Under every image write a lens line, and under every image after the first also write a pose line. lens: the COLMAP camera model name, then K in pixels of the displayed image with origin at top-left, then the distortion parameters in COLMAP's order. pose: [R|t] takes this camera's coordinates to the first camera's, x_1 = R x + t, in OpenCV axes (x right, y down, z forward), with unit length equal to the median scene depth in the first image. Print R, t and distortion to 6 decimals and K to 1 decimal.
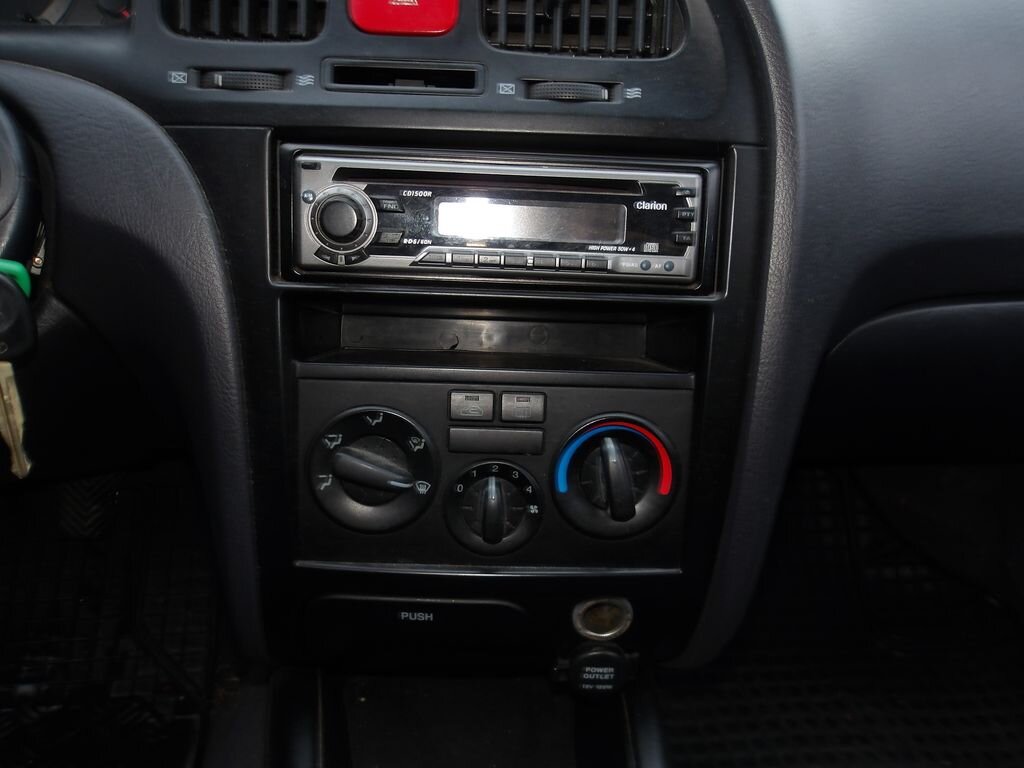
lens RADIAL K [[867.0, 0, 510.6], [0, 867.0, 380.1], [0, 0, 1]] dist [-0.006745, 0.018219]
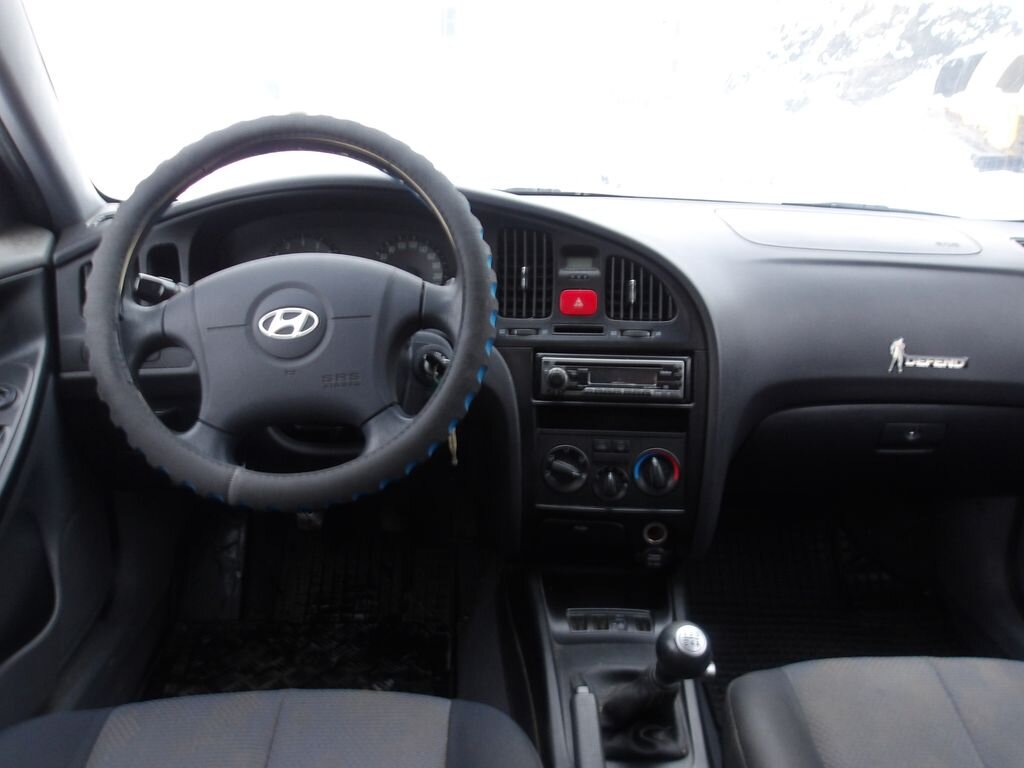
lens RADIAL K [[867.0, 0, 519.8], [0, 867.0, 387.4], [0, 0, 1]] dist [-0.006745, 0.018219]
pose [[0.992989, -0.010614, -0.117726, 0.020887], [-0.003189, 0.993192, -0.116448, 0.176651], [0.118160, 0.116007, 0.986195, -1.823742]]
